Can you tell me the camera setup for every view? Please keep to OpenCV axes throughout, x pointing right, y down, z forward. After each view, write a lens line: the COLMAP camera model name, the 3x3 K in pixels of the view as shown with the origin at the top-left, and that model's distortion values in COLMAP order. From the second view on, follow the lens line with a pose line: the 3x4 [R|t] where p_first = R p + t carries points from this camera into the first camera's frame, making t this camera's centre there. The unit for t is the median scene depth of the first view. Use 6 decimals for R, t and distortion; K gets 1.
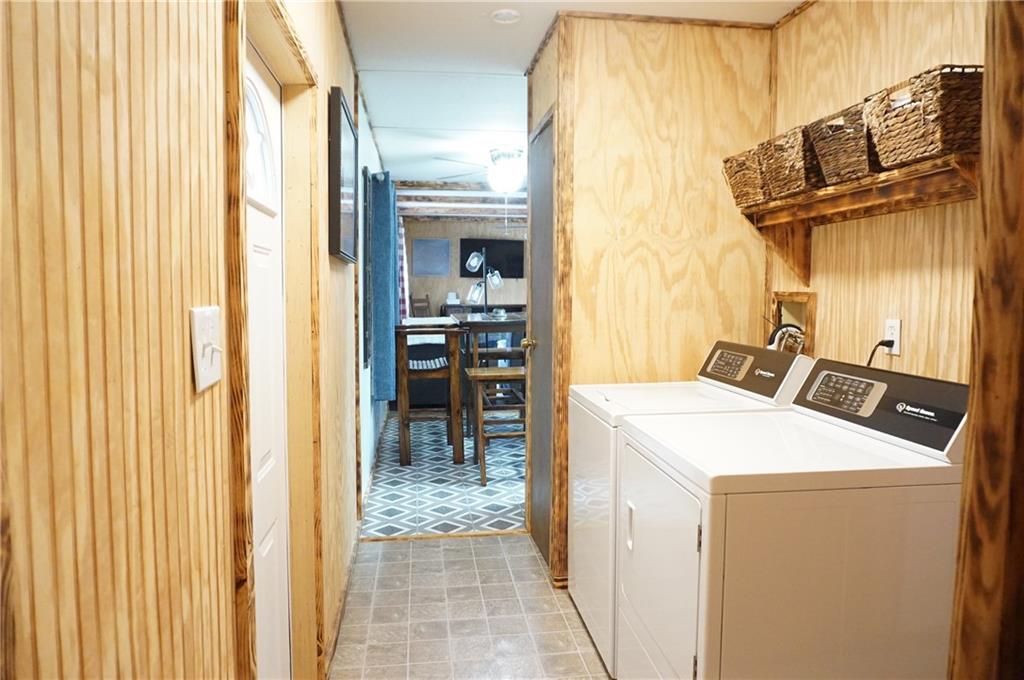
lens RADIAL K [[684.1, 0, 512.4], [0, 684.1, 337.2], [0, 0, 1]] dist [-0.035363, 0.022917]
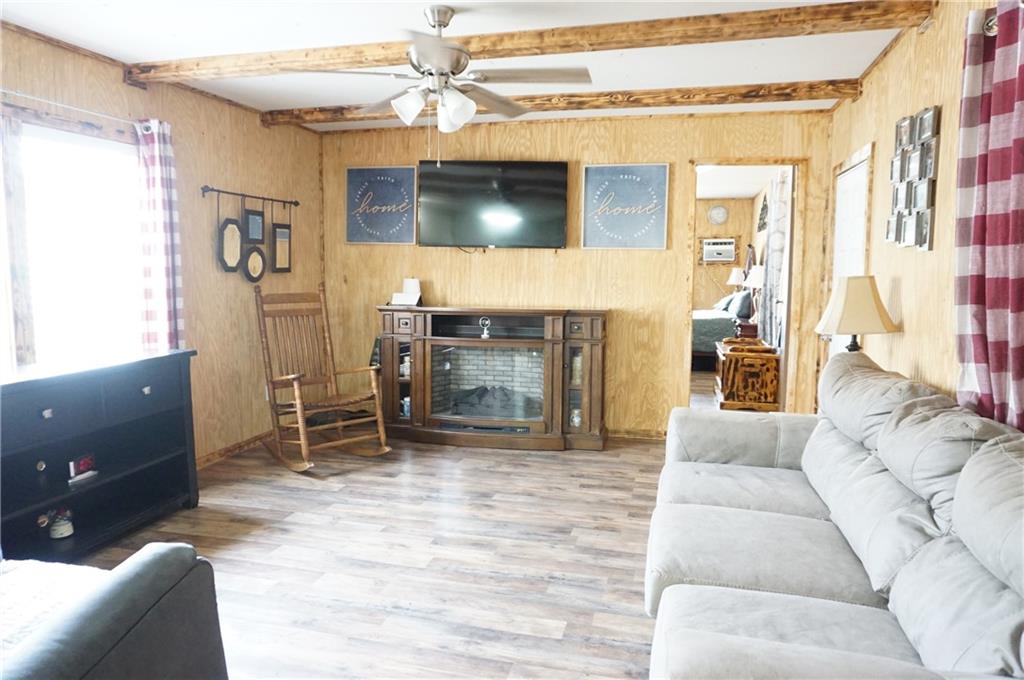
lens RADIAL K [[684.1, 0, 504.7], [0, 684.1, 342.8], [0, 0, 1]] dist [-0.035363, 0.022917]
pose [[0.924413, 0.046827, -0.378508, 0.150174], [-0.030576, 0.998339, 0.048836, -0.045994], [0.380166, -0.033572, 0.924309, 0.582054]]
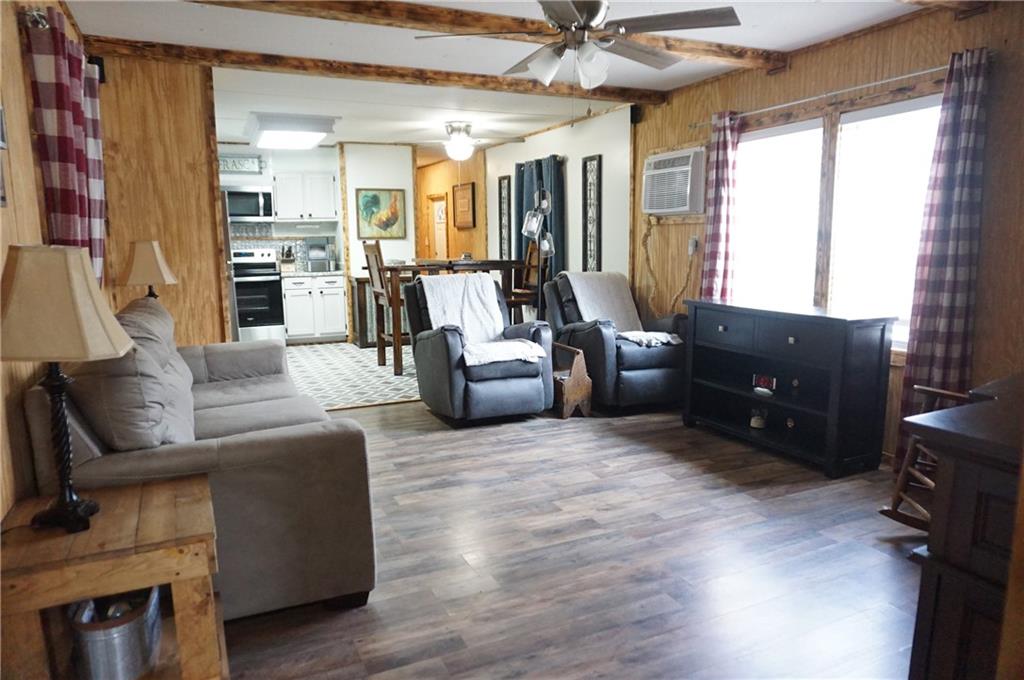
lens RADIAL K [[684.1, 0, 512.5], [0, 684.1, 343.4], [0, 0, 1]] dist [-0.035363, 0.022917]
pose [[-0.953809, 0.054366, -0.295454, 0.126001], [-0.013768, 0.974544, 0.223772, -0.077115], [0.300098, 0.217504, -0.928780, 1.053427]]
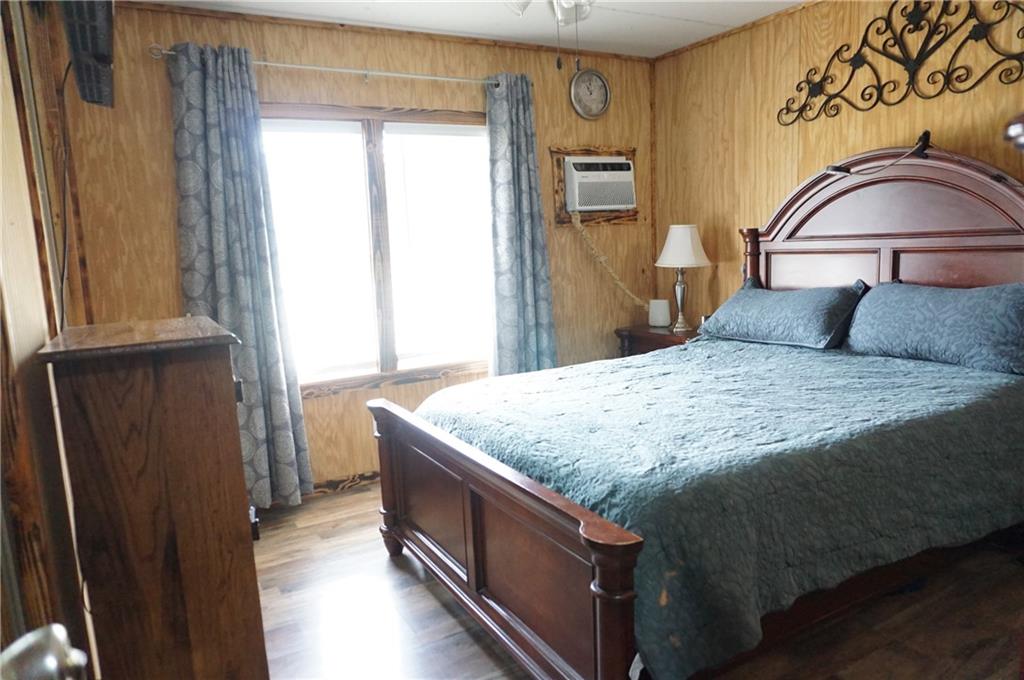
lens RADIAL K [[684.1, 0, 513.0], [0, 684.1, 341.6], [0, 0, 1]] dist [-0.035363, 0.022917]
pose [[0.926523, -0.095572, 0.363897, -0.119843], [0.068282, 0.993851, 0.087165, -0.085728], [-0.369990, -0.055912, 0.927352, 1.215789]]
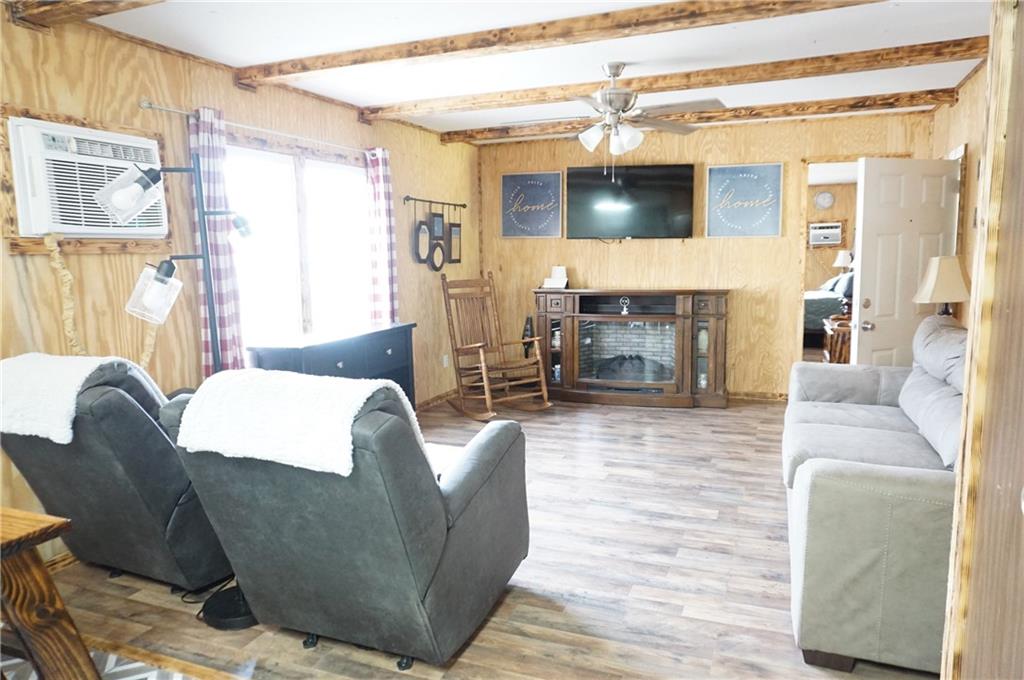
lens RADIAL K [[684.1, 0, 506.6], [0, 684.1, 343.9], [0, 0, 1]] dist [-0.035363, 0.022917]
pose [[0.868006, 0.048928, -0.494138, 0.154397], [-0.015871, 0.997359, 0.070878, -0.040625], [0.496301, -0.053680, 0.866490, 0.482657]]
